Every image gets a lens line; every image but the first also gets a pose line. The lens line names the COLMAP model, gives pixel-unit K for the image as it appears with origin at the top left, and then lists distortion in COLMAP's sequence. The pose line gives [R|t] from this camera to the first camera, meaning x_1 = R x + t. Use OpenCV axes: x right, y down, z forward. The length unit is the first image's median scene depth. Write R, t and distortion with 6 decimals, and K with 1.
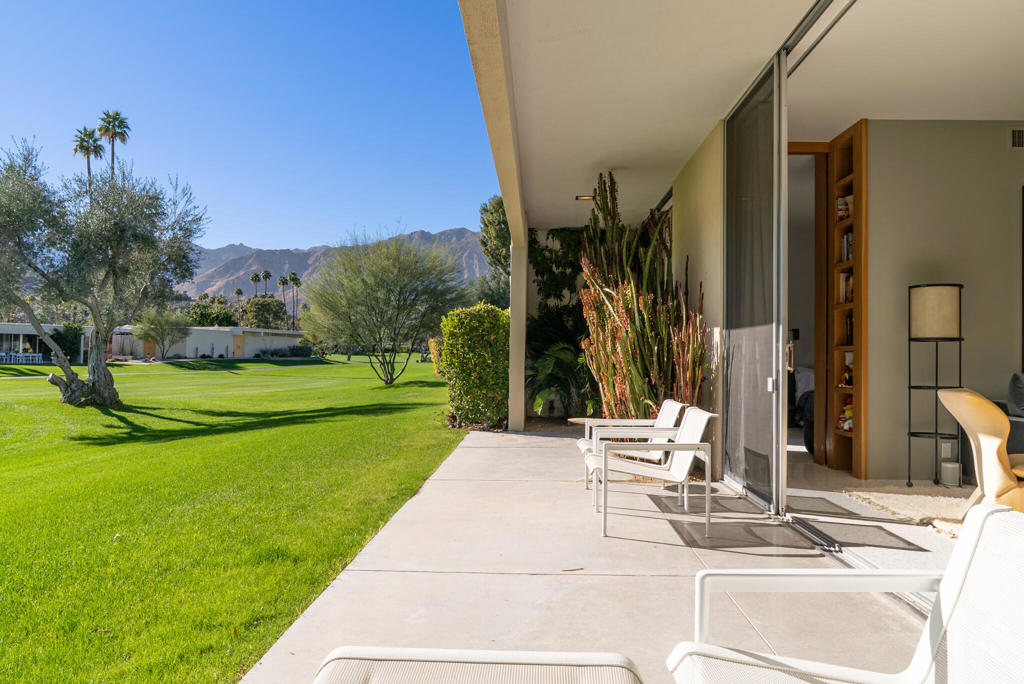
lens RADIAL K [[708.5, 0, 512.0], [0, 708.5, 342.0], [0, 0, 1]] dist [-0.021836, 0.004789]
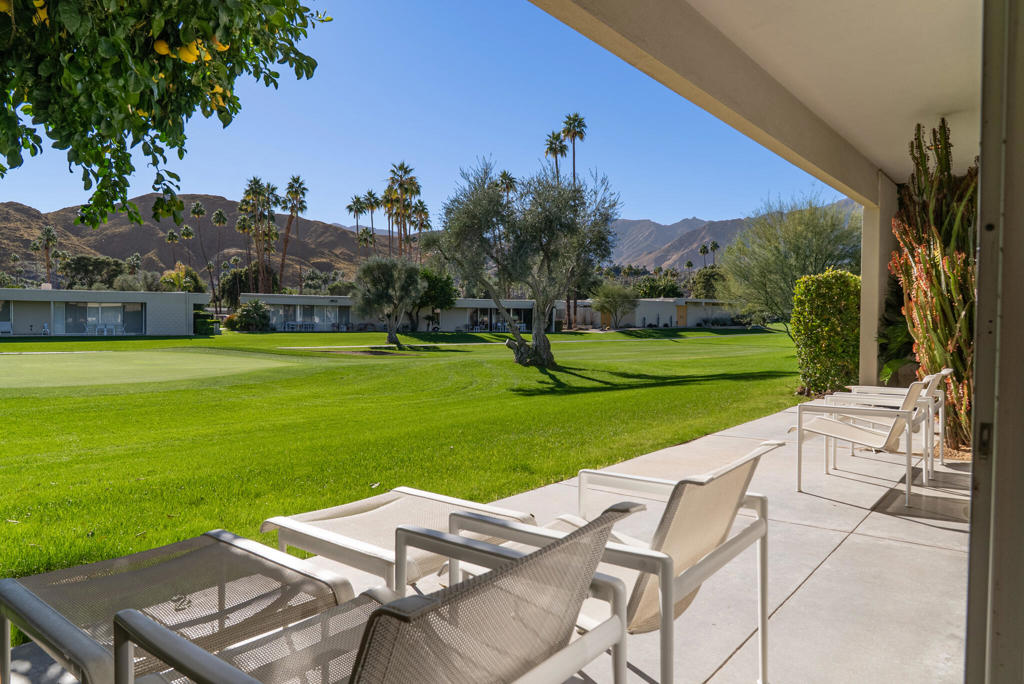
lens RADIAL K [[708.5, 0, 512.0], [0, 708.5, 342.0], [0, 0, 1]] dist [-0.021836, 0.004789]
pose [[0.805531, 0.009795, -0.592472, 0.180581], [0.016045, 0.999136, 0.038332, 0.001186], [0.592336, -0.040384, 0.804678, -0.043480]]
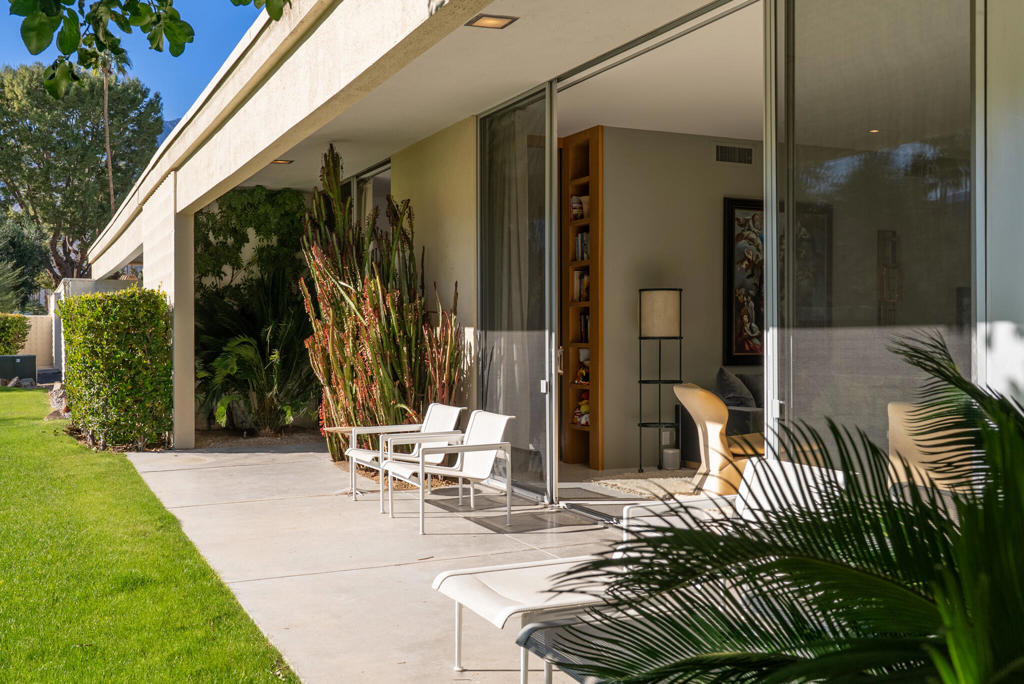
lens RADIAL K [[1089.2, 0, 512.0], [0, 1089.2, 342.0], [0, 0, 1]] dist [-0.006312, -0.000520]
pose [[0.886968, -0.020475, 0.461378, -0.225304], [0.004878, 0.999376, 0.034973, -0.033462], [-0.461806, -0.028769, 0.886514, -0.232574]]
